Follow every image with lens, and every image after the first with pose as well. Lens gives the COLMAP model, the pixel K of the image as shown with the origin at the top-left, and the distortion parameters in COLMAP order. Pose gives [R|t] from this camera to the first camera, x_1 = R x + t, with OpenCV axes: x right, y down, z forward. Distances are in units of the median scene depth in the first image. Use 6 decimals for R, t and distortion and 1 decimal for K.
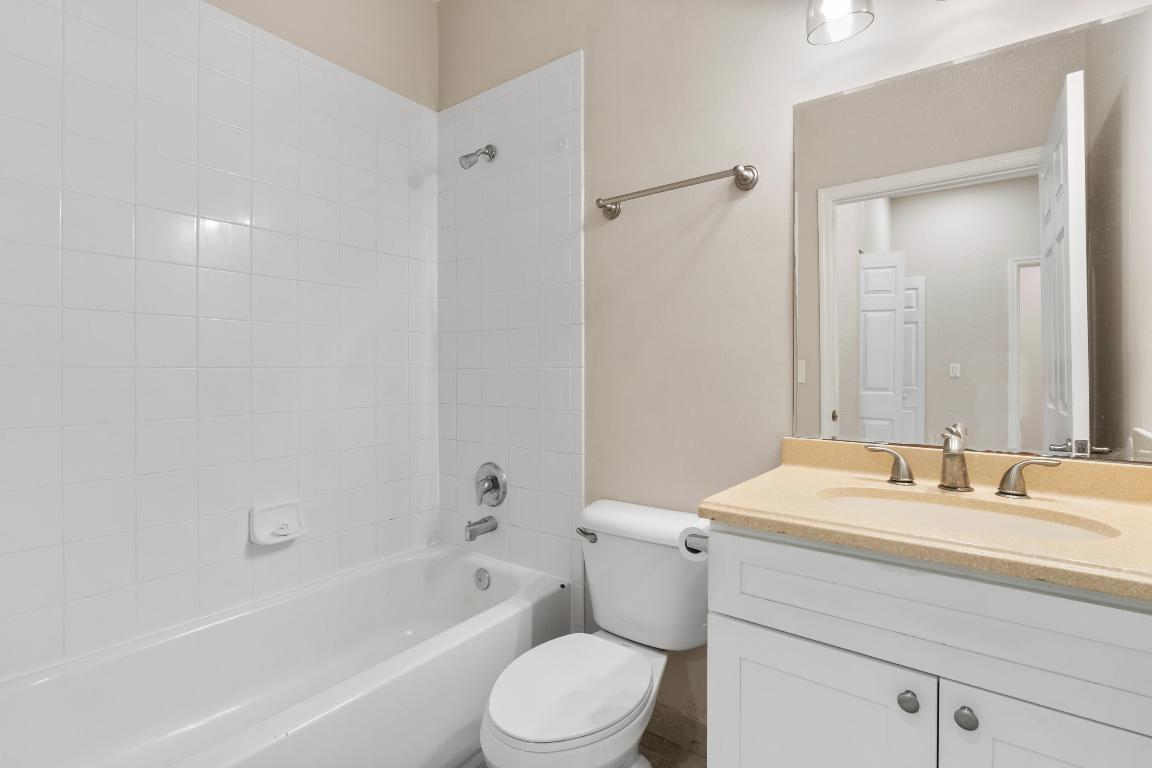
lens RADIAL K [[535.7, 0, 559.0], [0, 535.7, 370.9], [0, 0, 1]] dist [-0.000857, 0.000550]
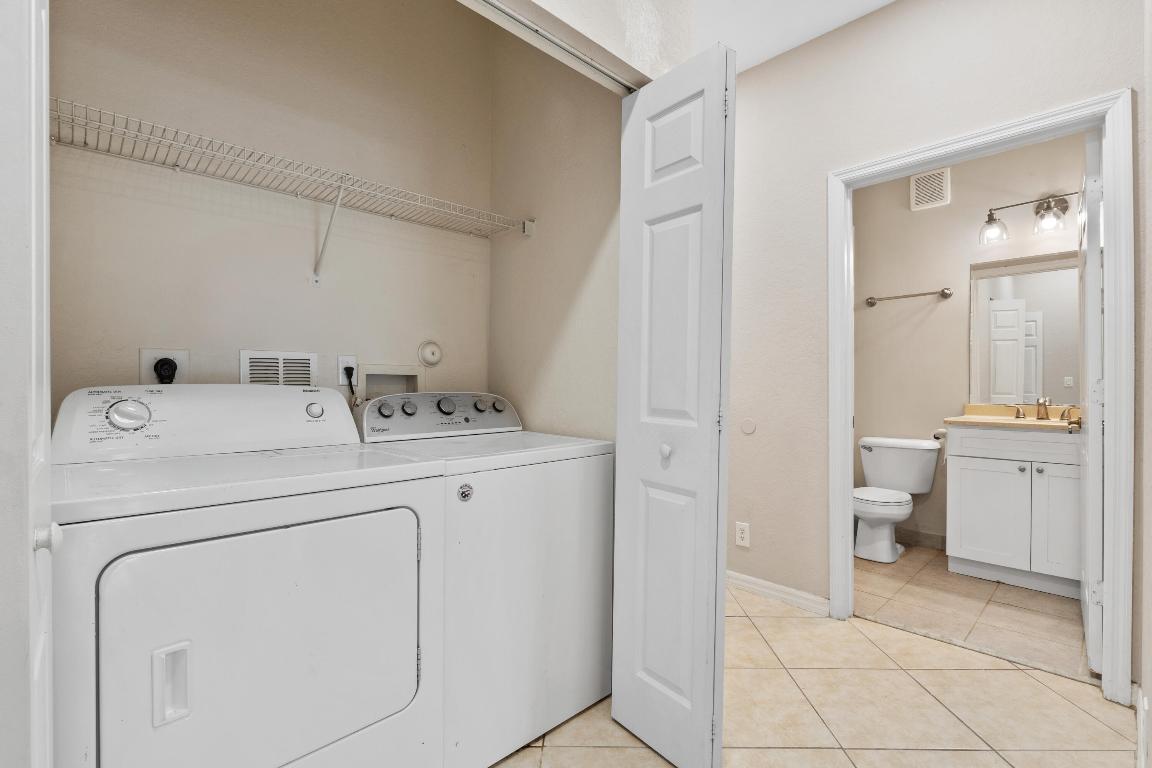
lens RADIAL K [[511.7, 0, 576.0], [0, 511.7, 384.0], [0, 0, 1]] dist [-0.003356, -0.000339]
pose [[0.988233, 0.001517, -0.152946, -0.839810], [-0.002745, 0.999966, -0.007816, 0.053449], [0.152929, 0.008144, 0.988204, -1.341553]]
